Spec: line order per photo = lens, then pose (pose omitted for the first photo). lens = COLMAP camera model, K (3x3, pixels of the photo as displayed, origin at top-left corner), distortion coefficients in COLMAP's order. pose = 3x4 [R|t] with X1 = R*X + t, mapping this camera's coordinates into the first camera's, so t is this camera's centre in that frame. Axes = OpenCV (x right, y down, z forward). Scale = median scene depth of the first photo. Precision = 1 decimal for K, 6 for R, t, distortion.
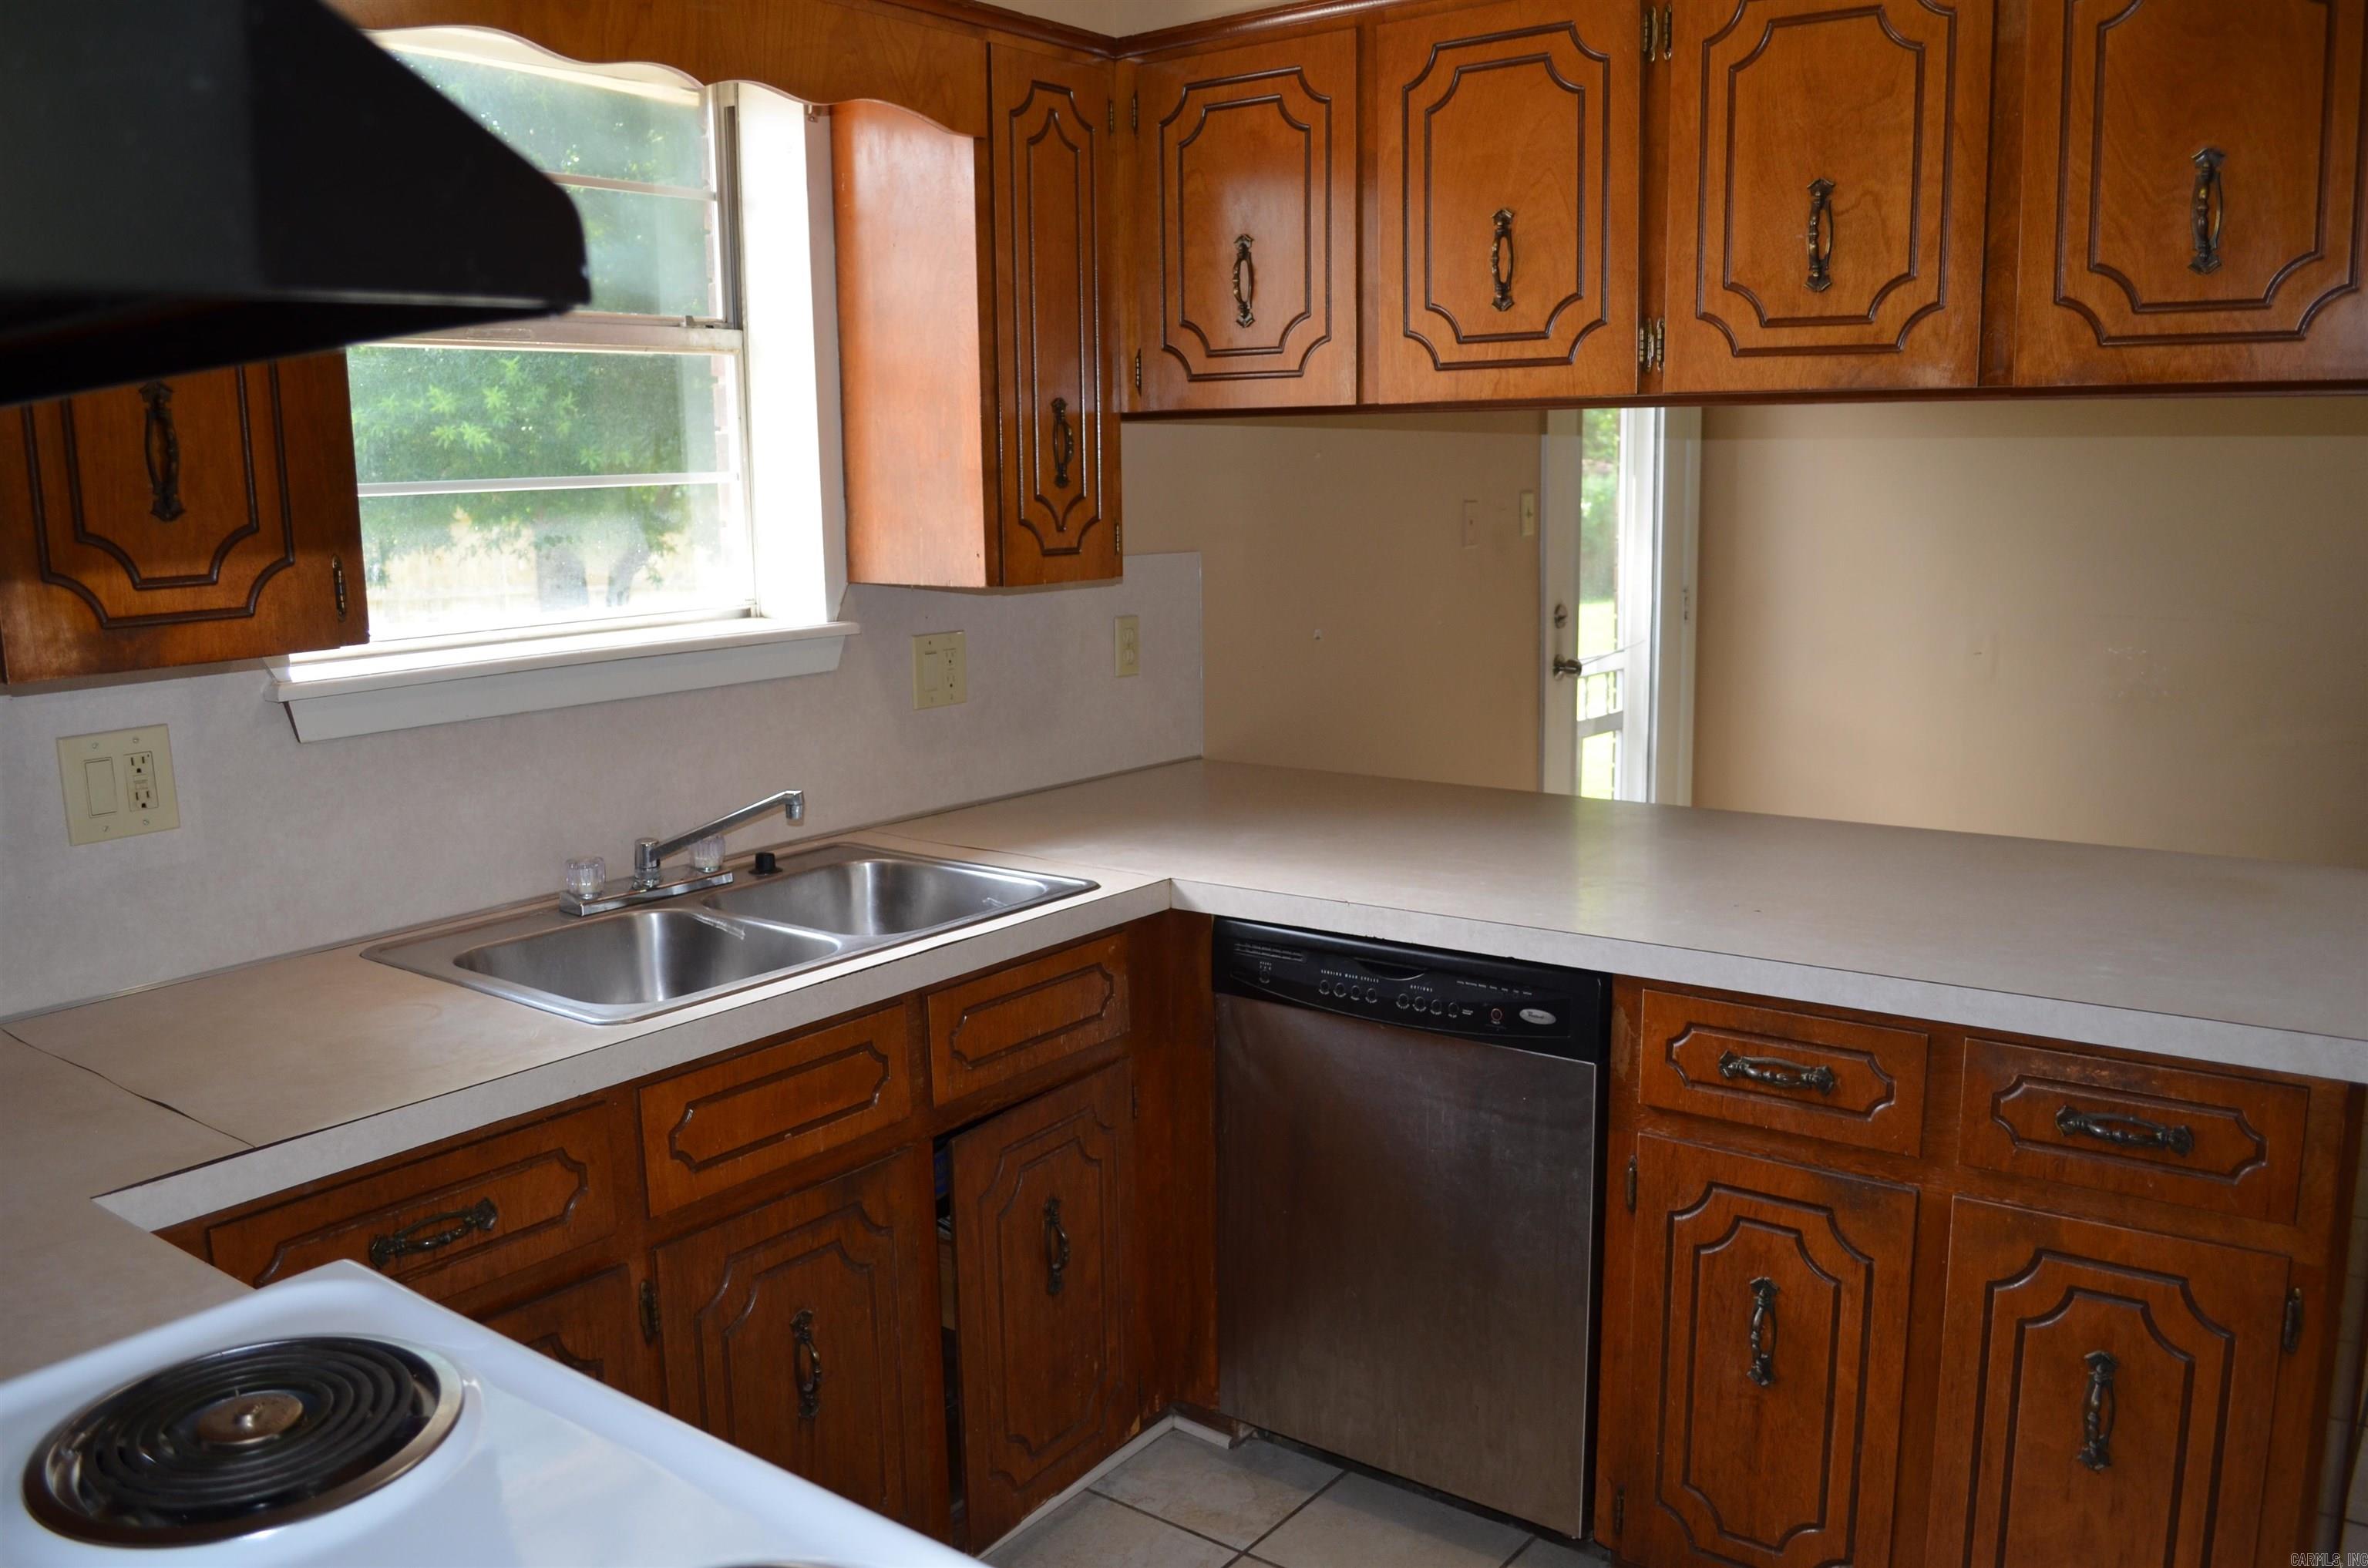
lens RADIAL K [[1869.4, 0, 1176.0], [0, 1869.4, 792.2], [0, 0, 1]] dist [-0.067521, -0.011277]
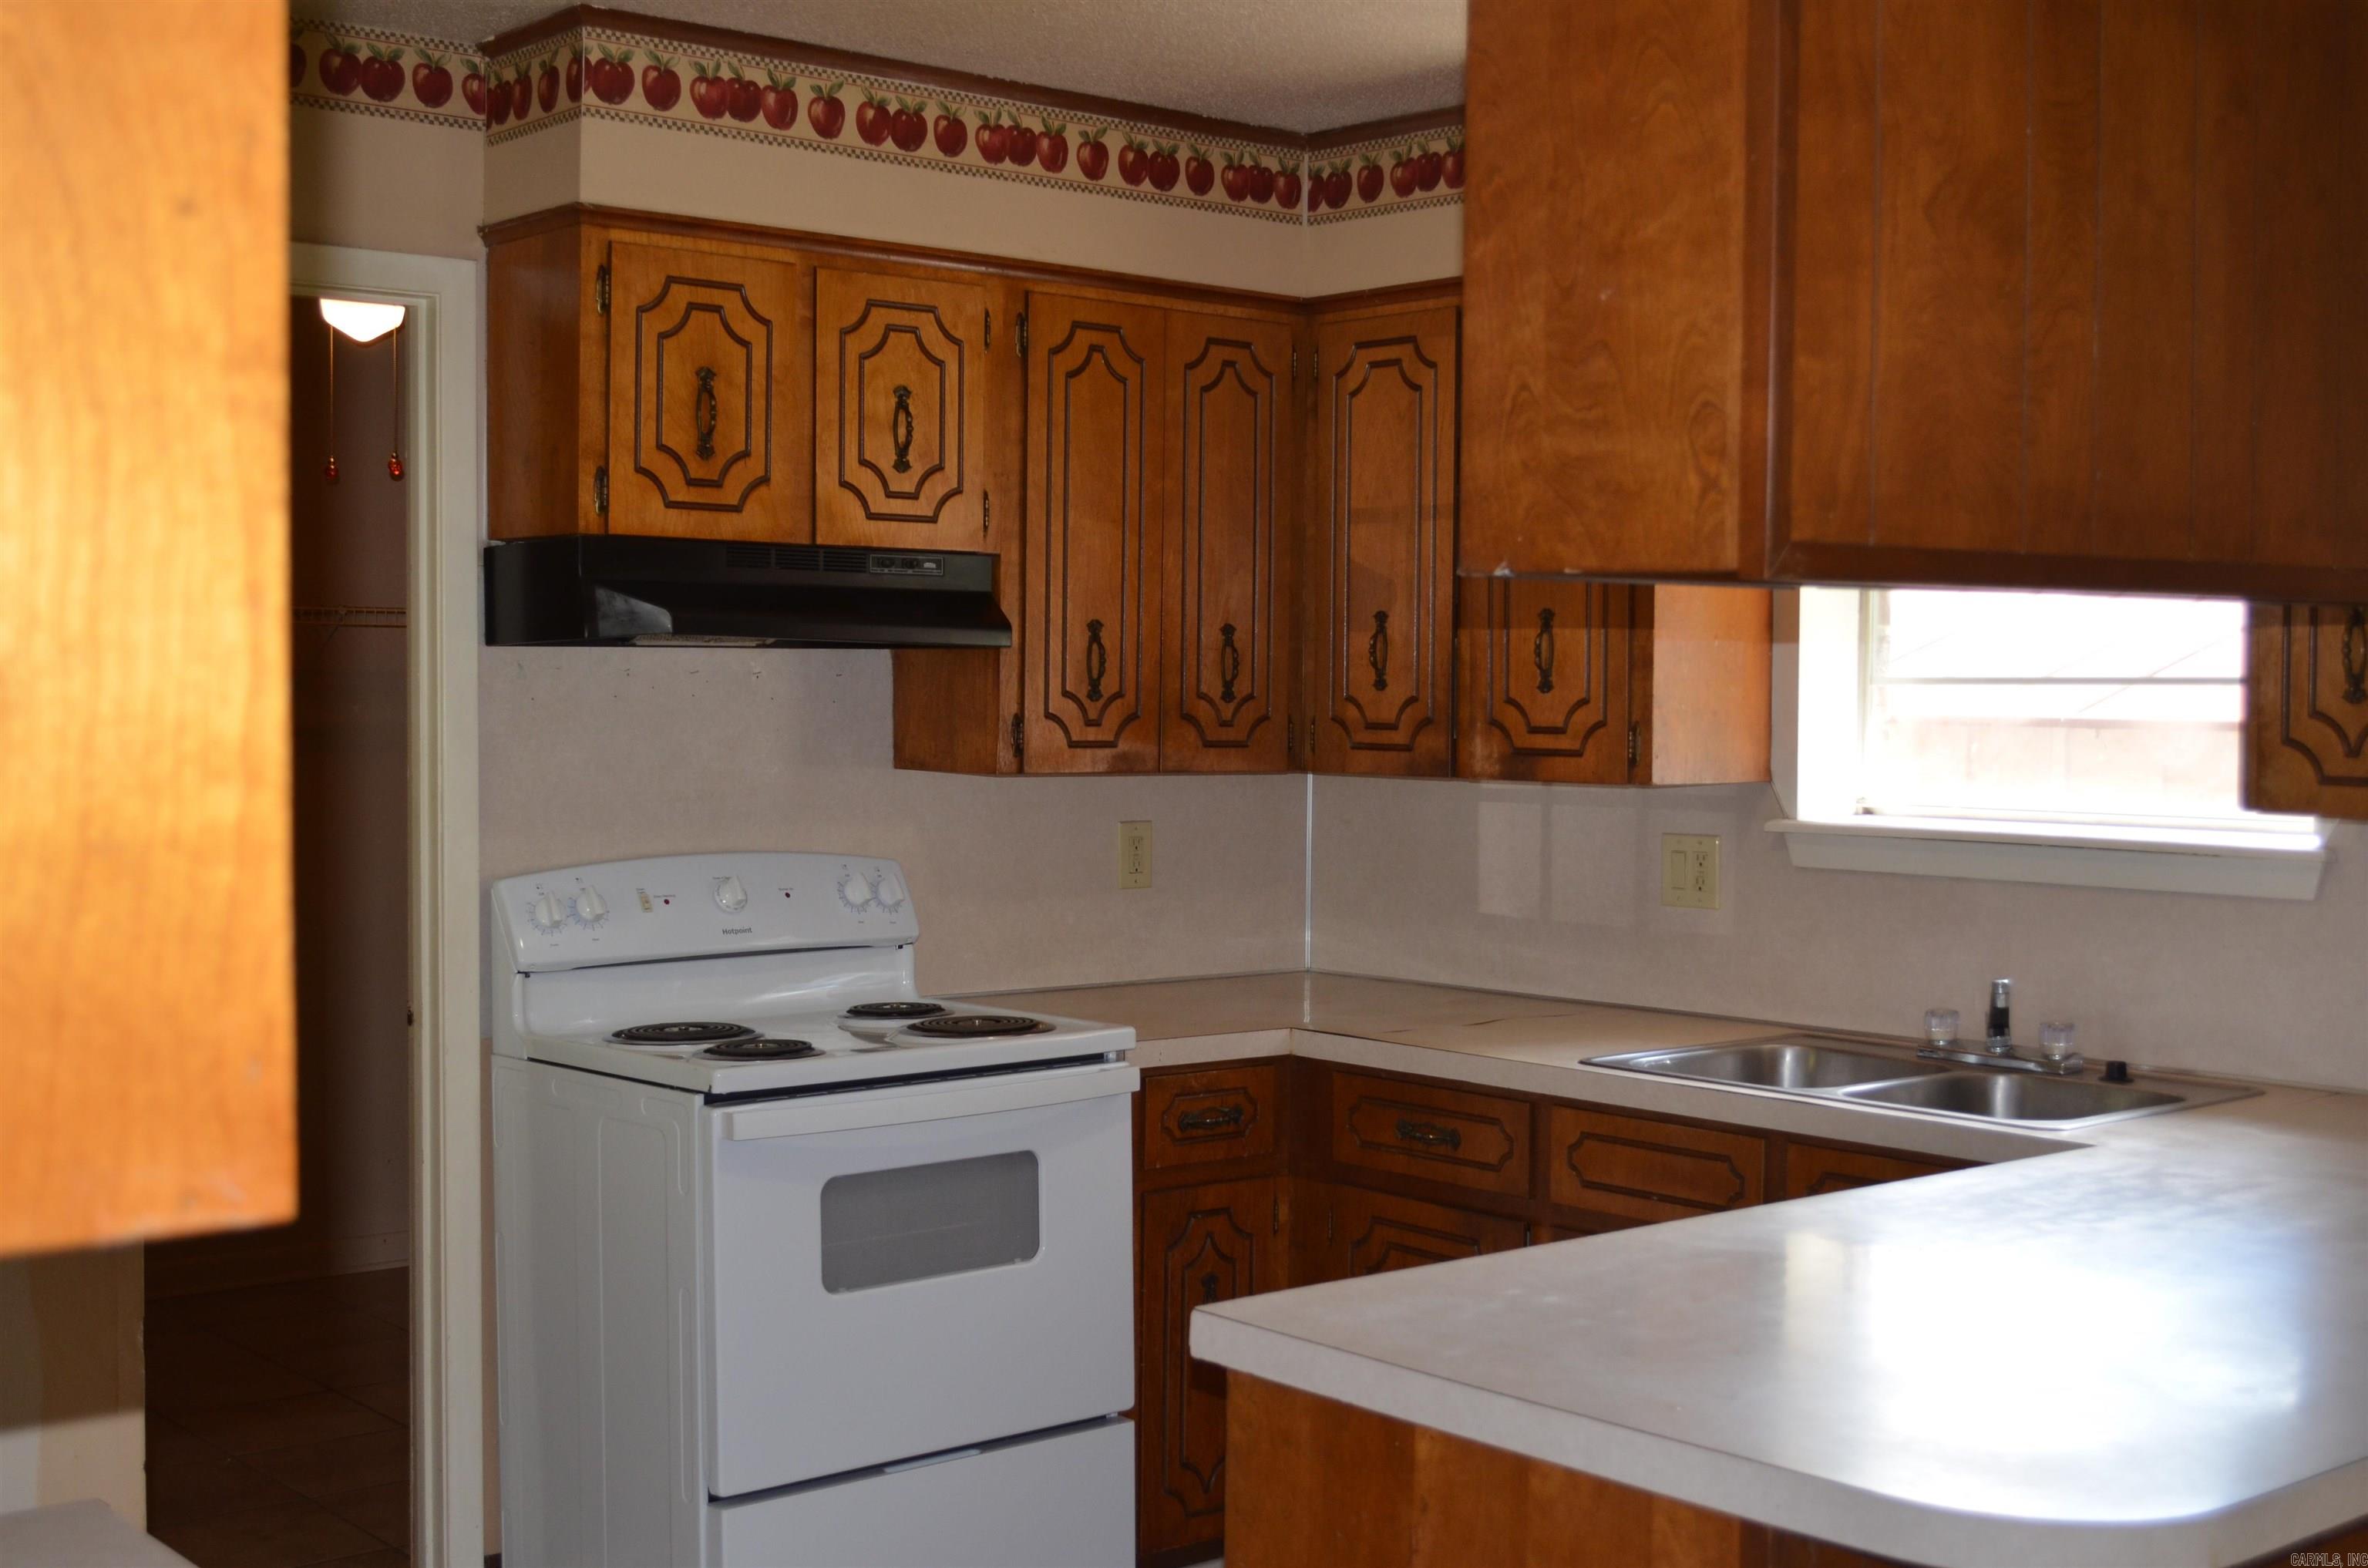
lens RADIAL K [[2812.3, 0, 1190.1], [0, 2812.3, 791.1], [0, 0, 1]] dist [-0.064131, 0.000000]
pose [[-0.197913, 0.058273, -0.978486, 1.319318], [-0.170168, 0.981032, 0.092844, -0.161267], [0.965336, 0.184882, -0.184243, 0.781990]]
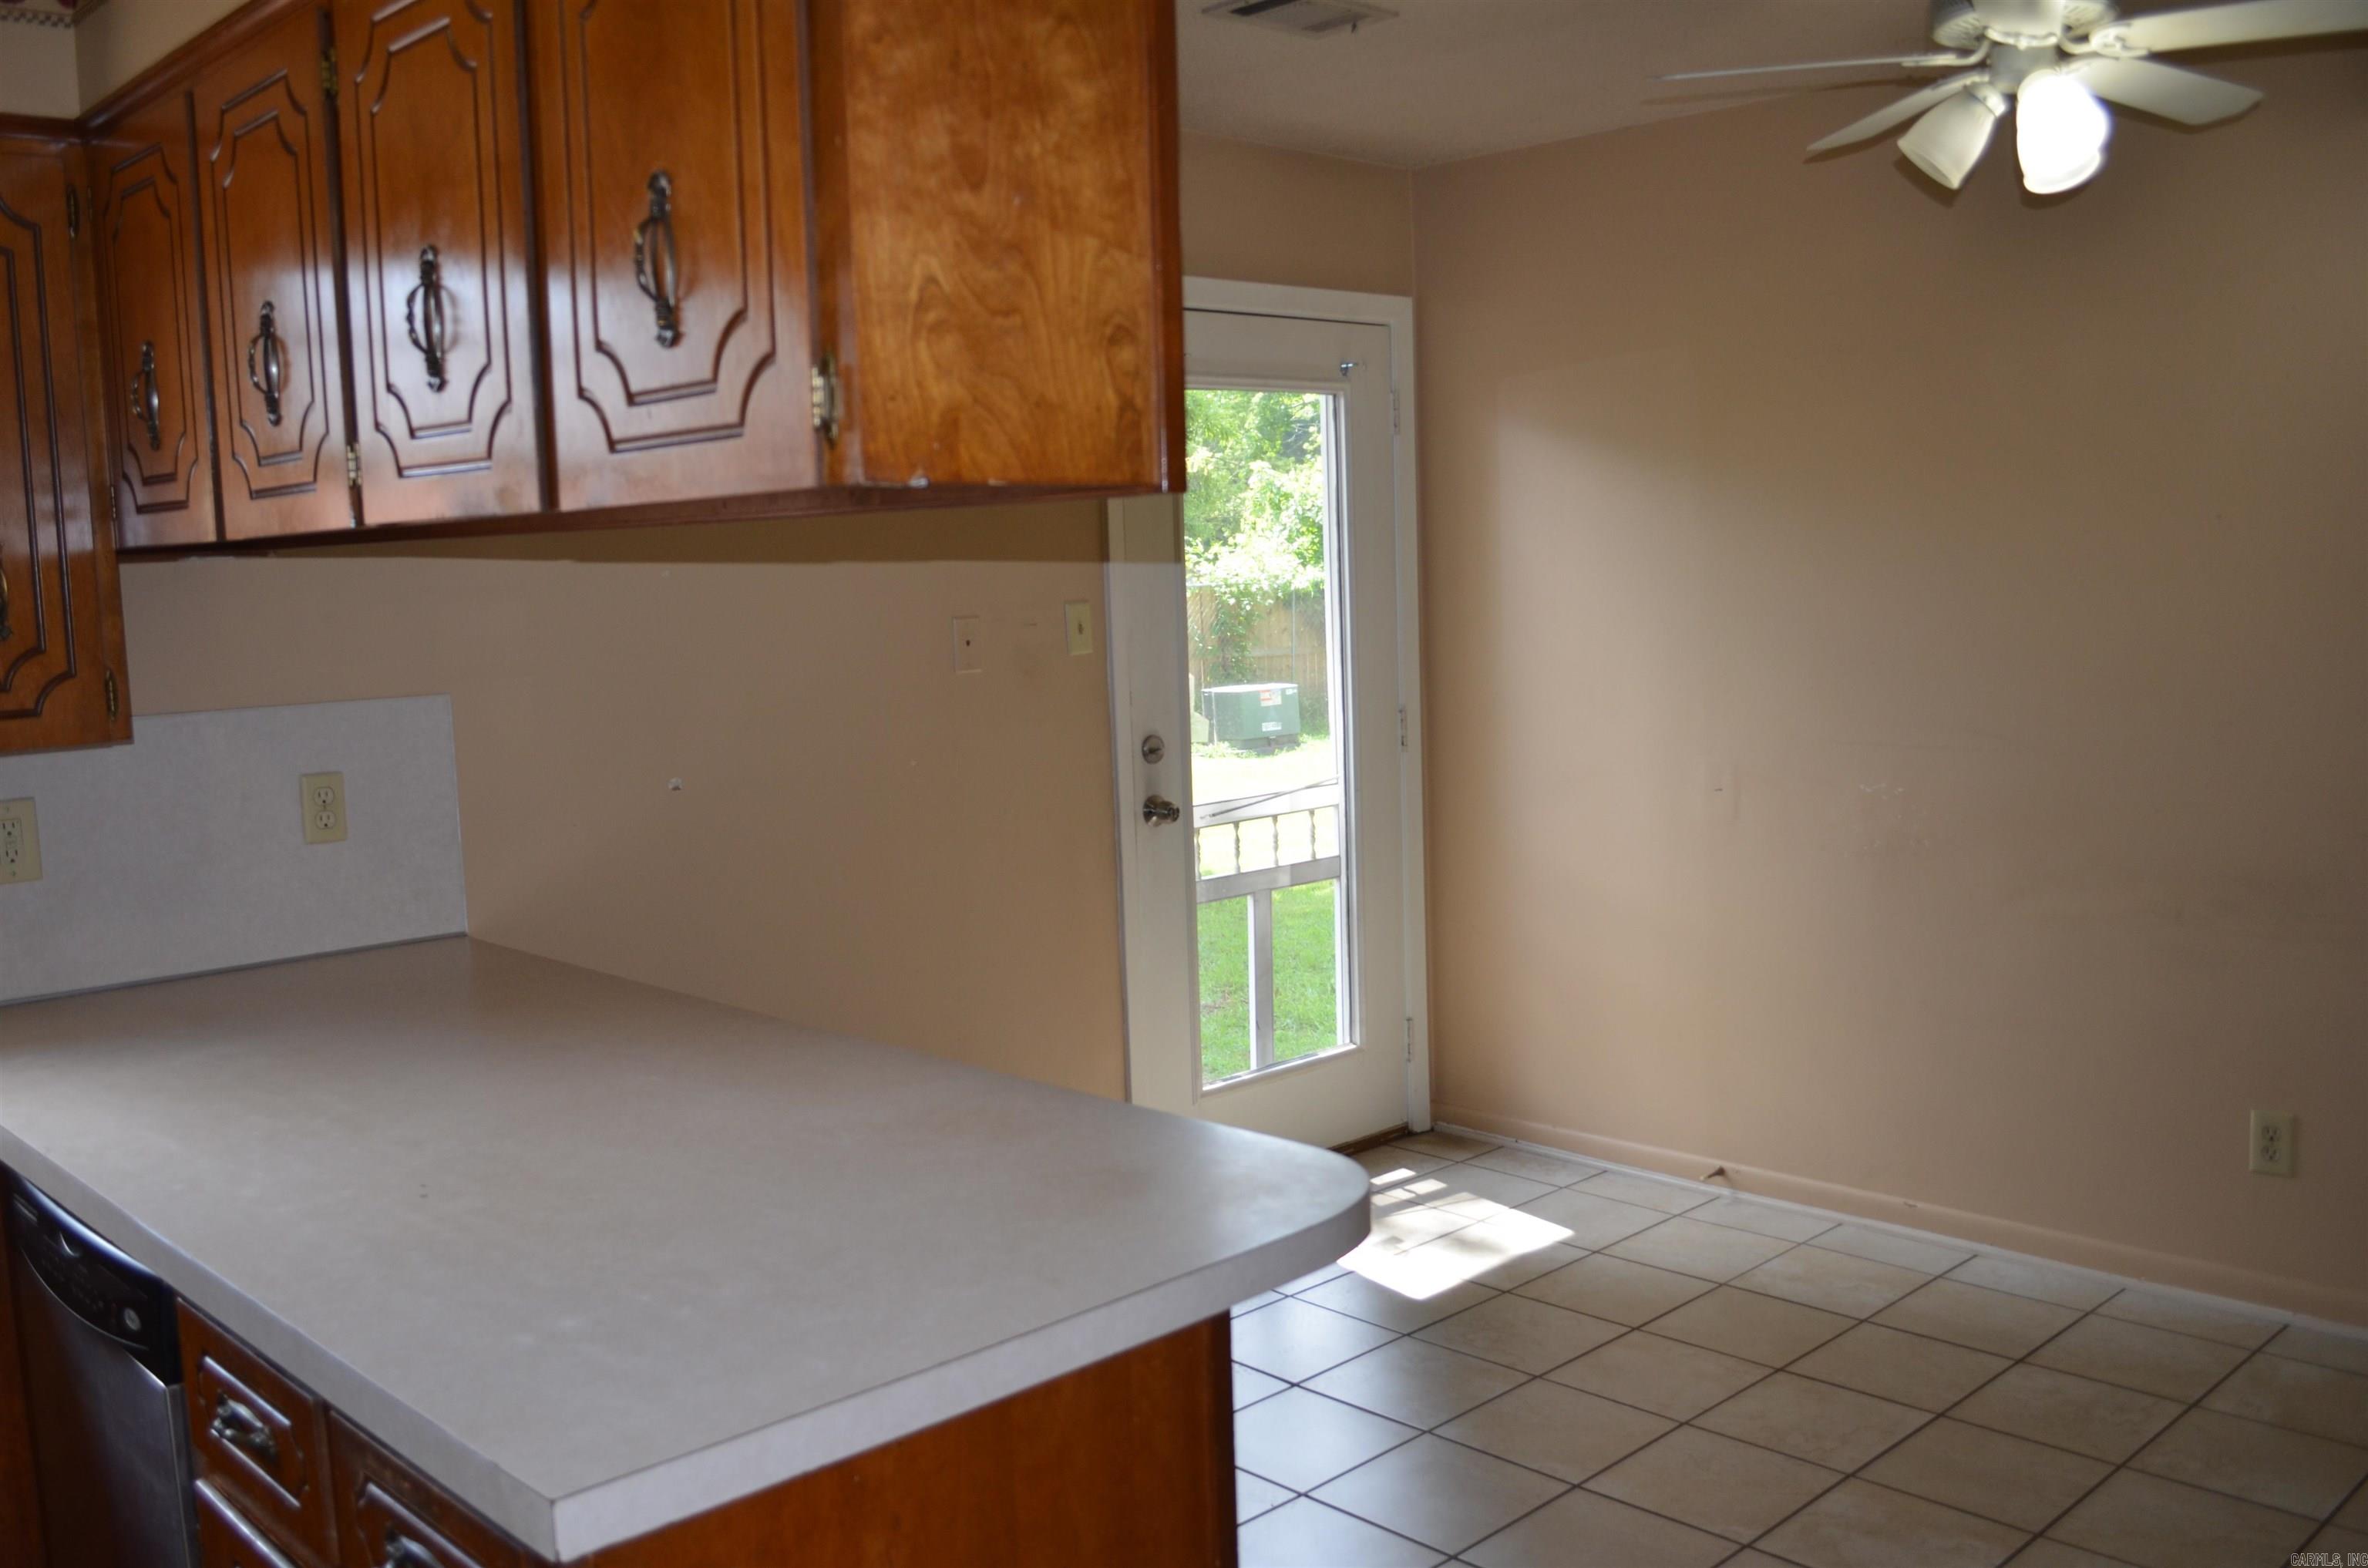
lens RADIAL K [[2051.2, 0, 1166.0], [0, 2051.2, 799.2], [0, 0, 1]] dist [-0.070941, 0.004777]
pose [[0.986818, 0.000412, -0.161830, 0.656934], [-0.008021, 0.998892, -0.046366, -0.054901], [0.161632, 0.047053, 0.985729, 0.189648]]
